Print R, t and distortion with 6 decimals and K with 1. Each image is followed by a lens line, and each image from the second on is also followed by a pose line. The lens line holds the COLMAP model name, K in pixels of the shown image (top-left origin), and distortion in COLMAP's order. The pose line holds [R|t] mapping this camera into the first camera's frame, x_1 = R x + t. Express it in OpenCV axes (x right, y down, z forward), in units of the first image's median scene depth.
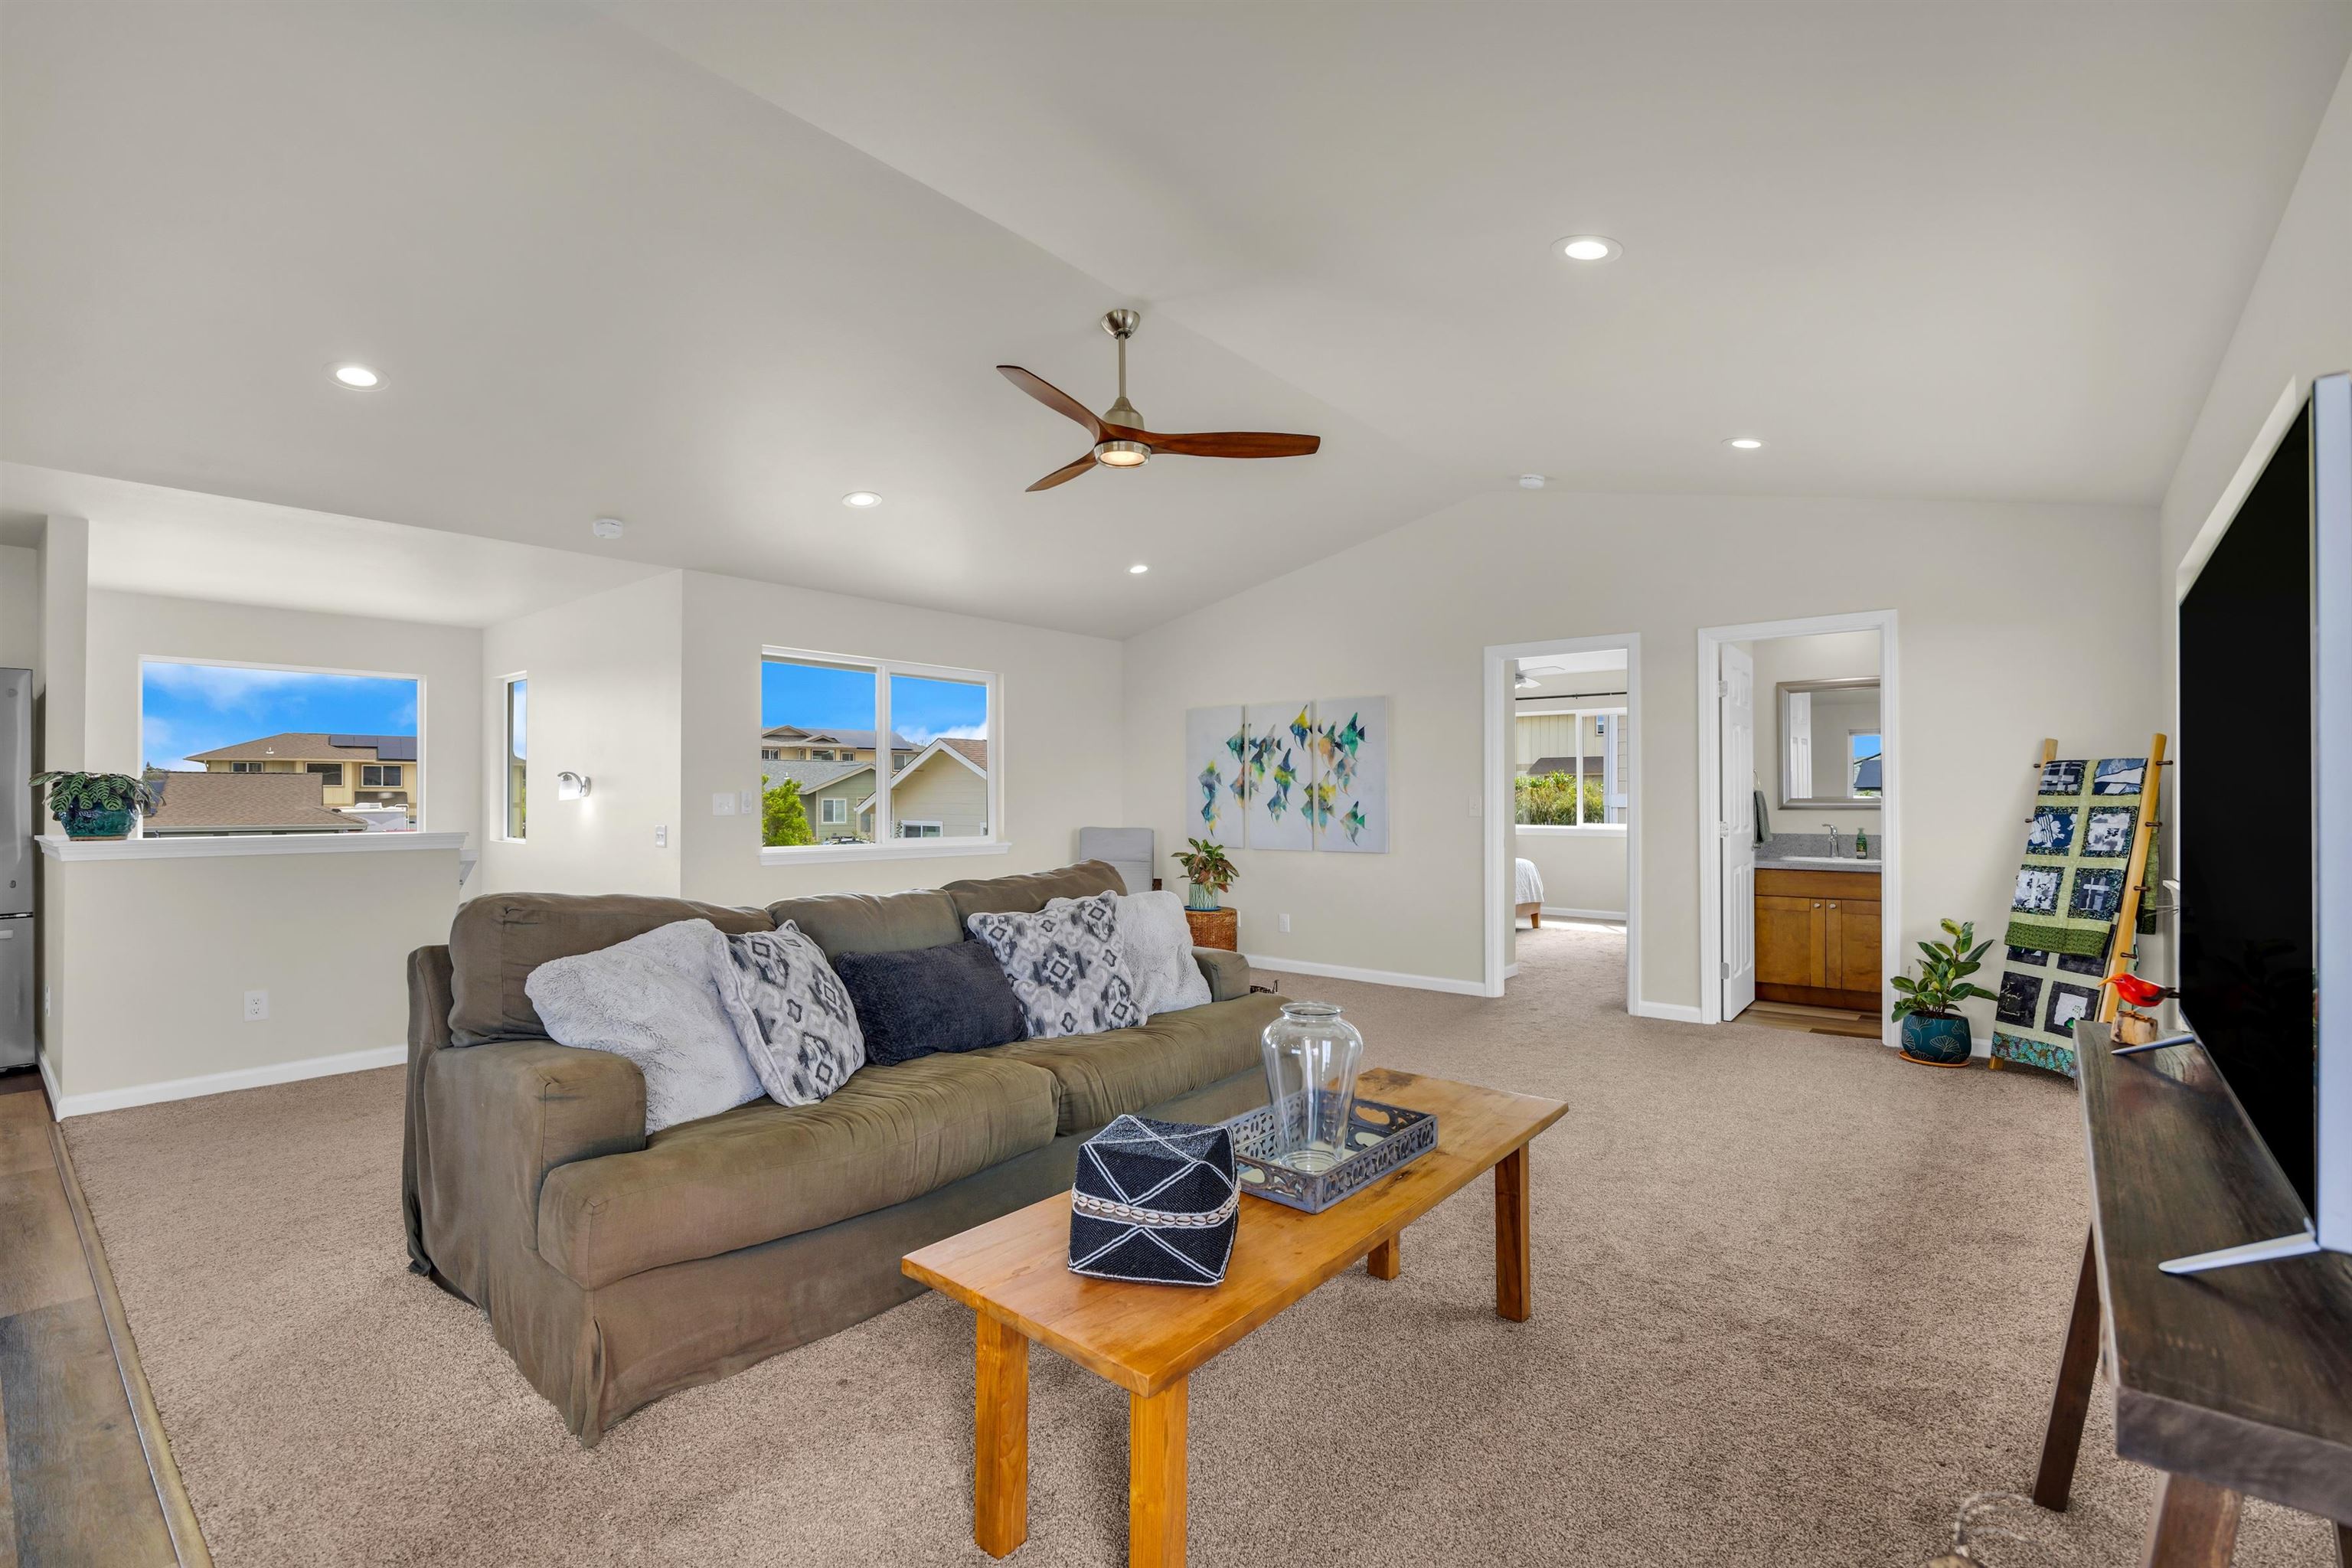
lens RADIAL K [[1049.0, 0, 1135.6], [0, 1049.0, 787.4], [0, 0, 1]] dist [-0.010702, 0.000723]
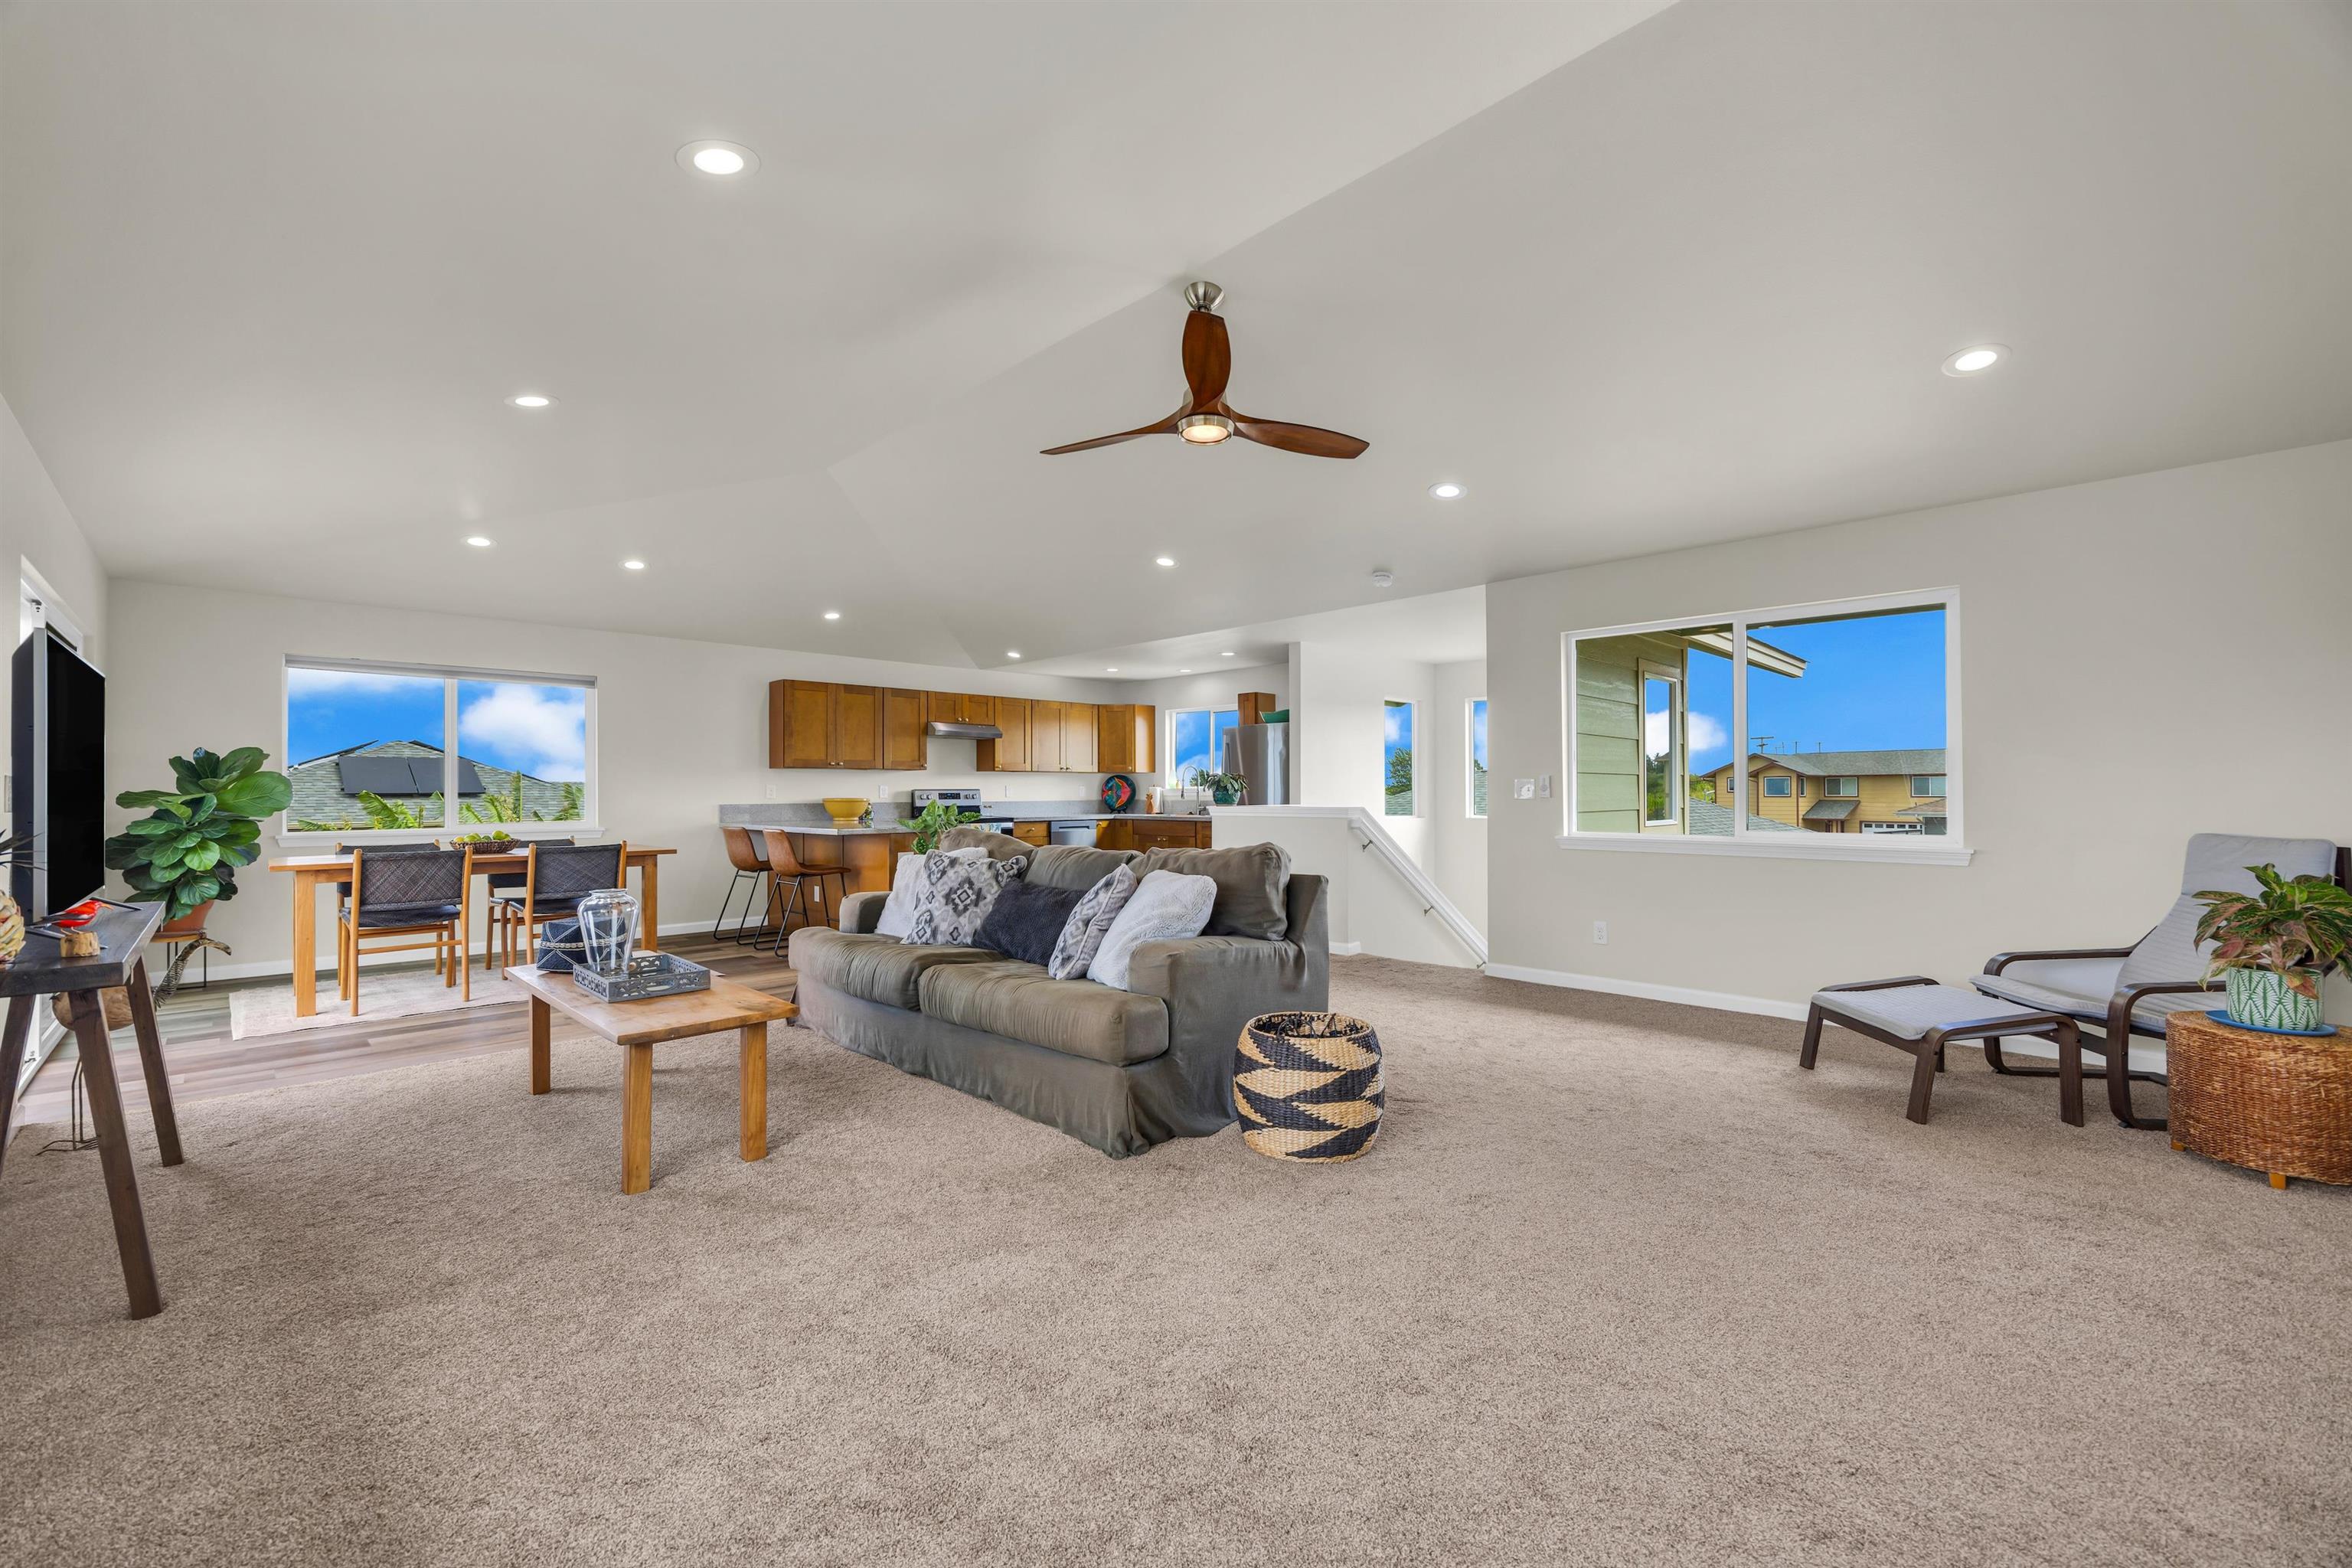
lens RADIAL K [[945.7, 0, 1194.3], [0, 945.7, 783.7], [0, 0, 1]] dist [-0.001783, -0.000233]
pose [[-0.051804, -0.005952, -0.998640, 0.776529], [0.018895, 0.999797, -0.006939, 0.016191], [0.998478, -0.019229, -0.051681, 0.912936]]
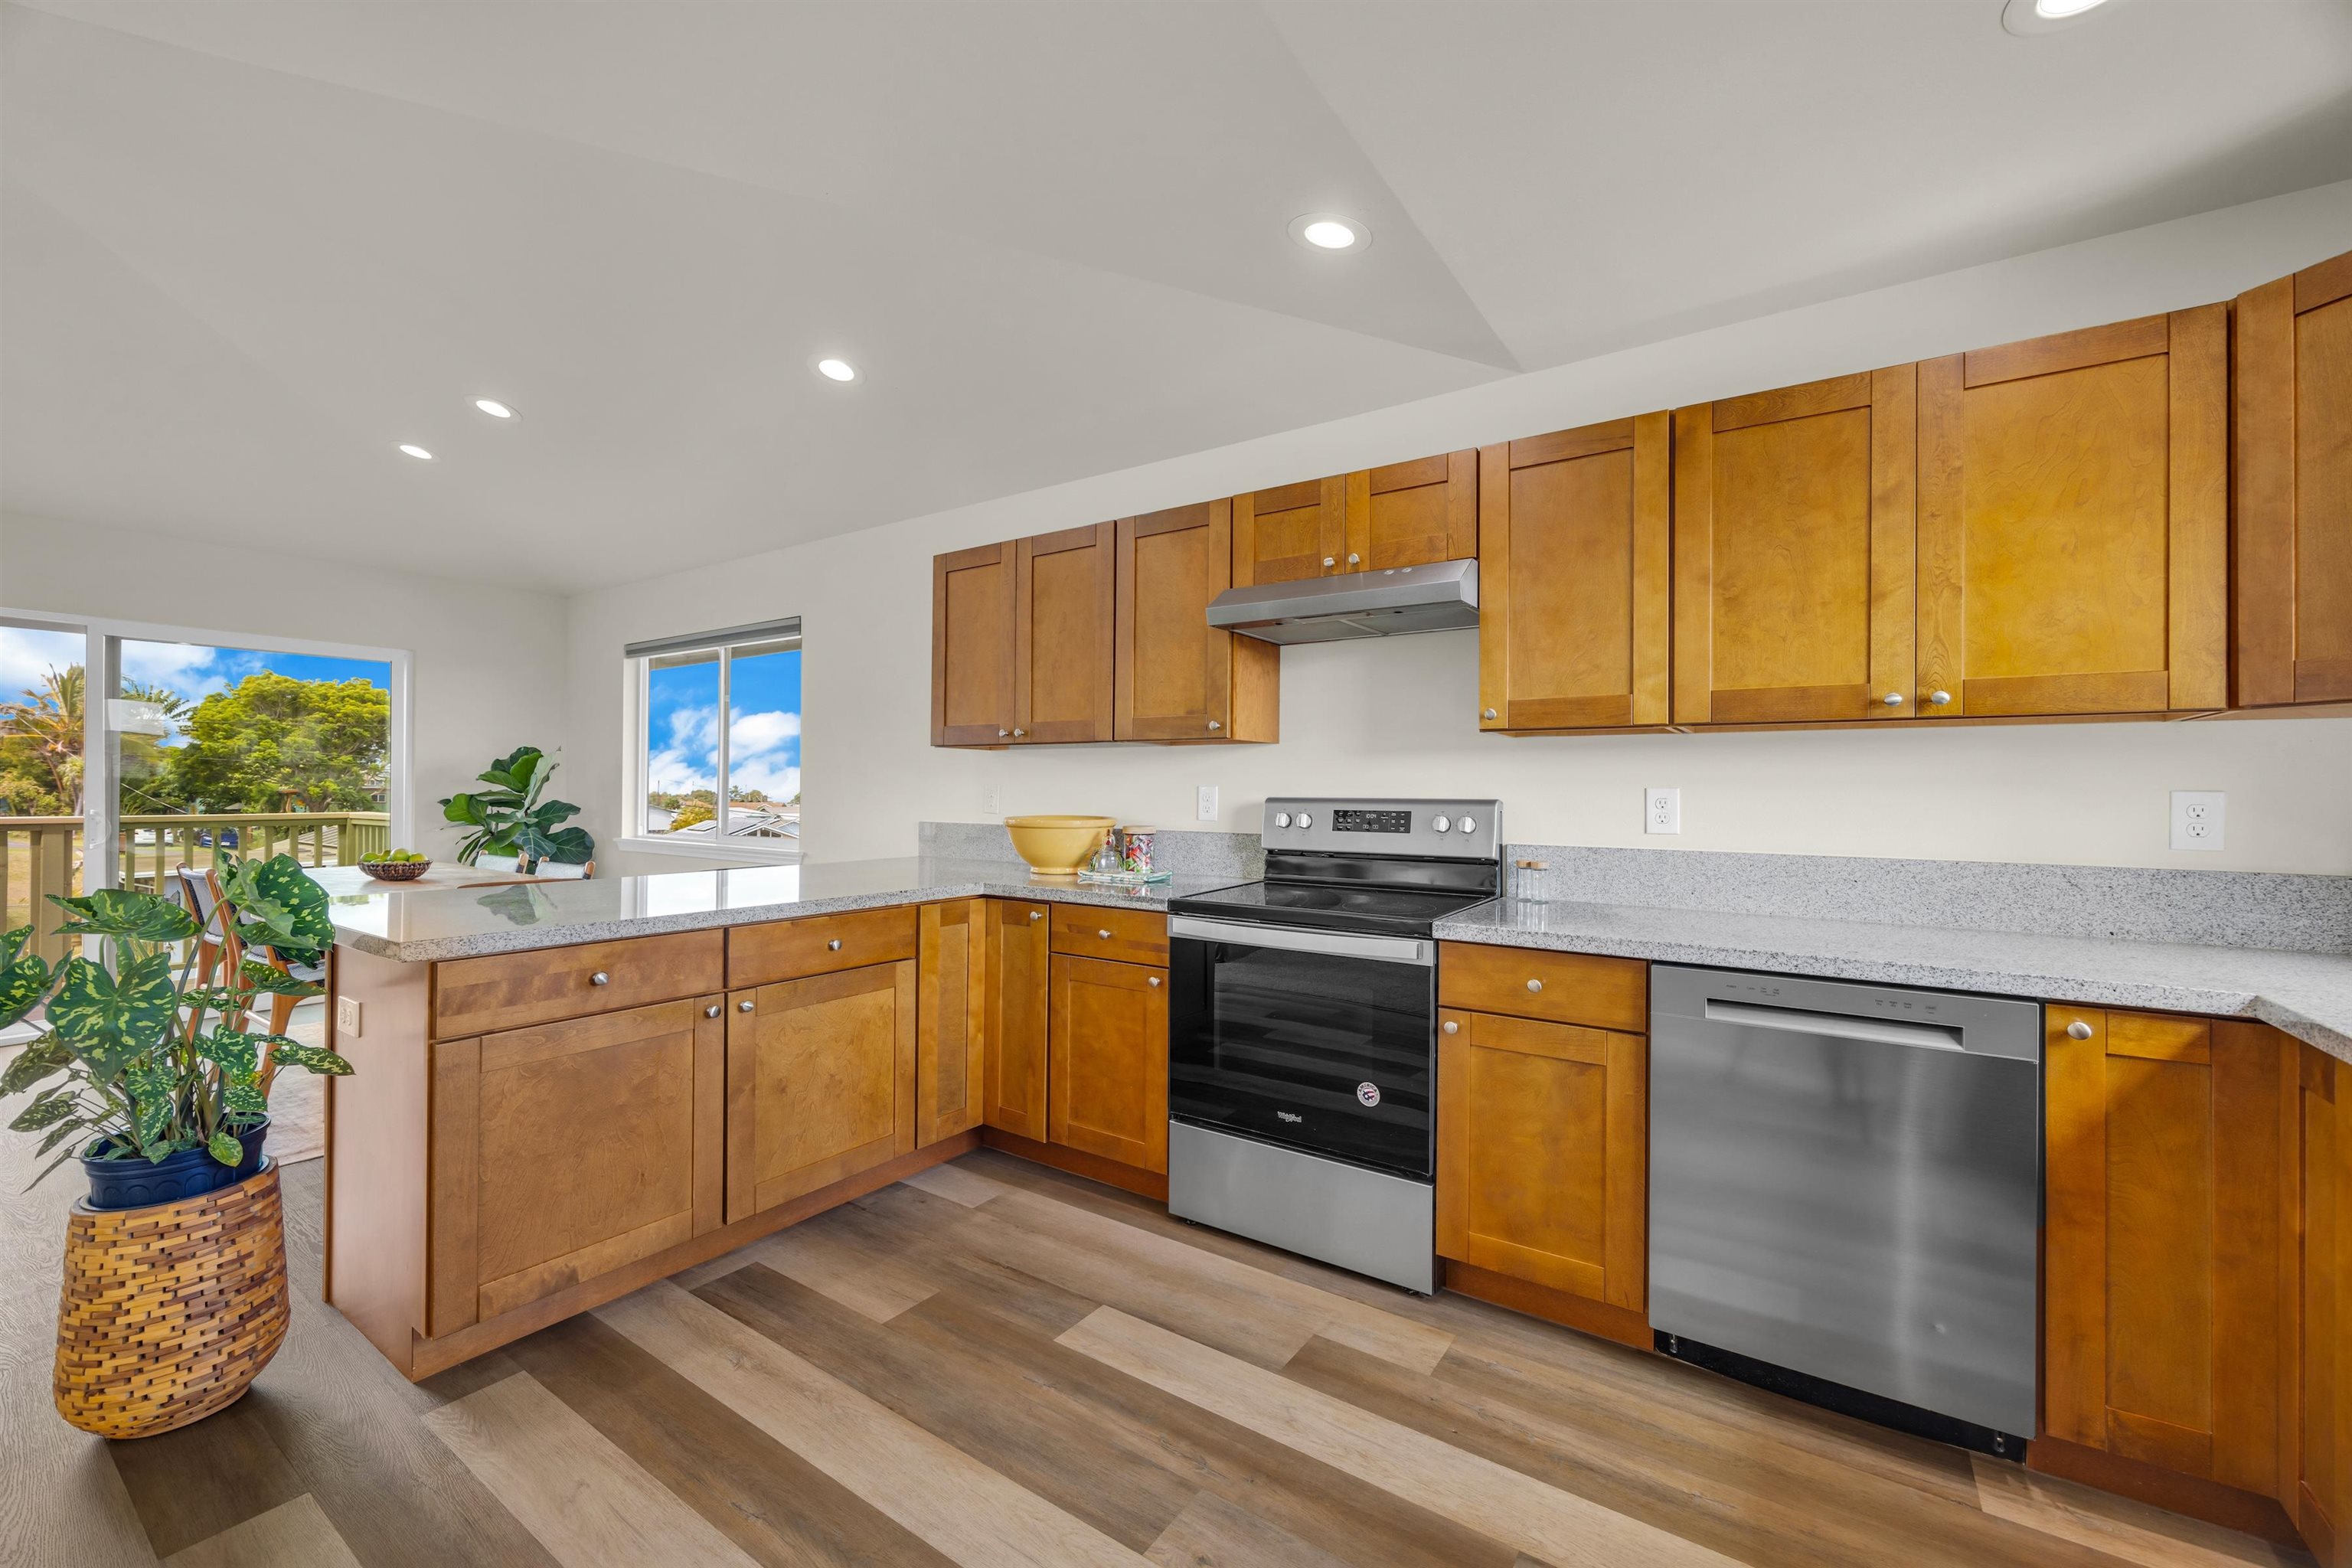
lens RADIAL K [[946.6, 0, 1176.0], [0, 946.6, 784.0], [0, 0, 1]] dist [-0.002022, 0.000102]
pose [[-0.994159, -0.006660, -0.107715, -1.066697], [-0.004497, 0.999784, -0.020313, 0.006892], [0.107827, -0.019710, -0.993974, 0.891717]]
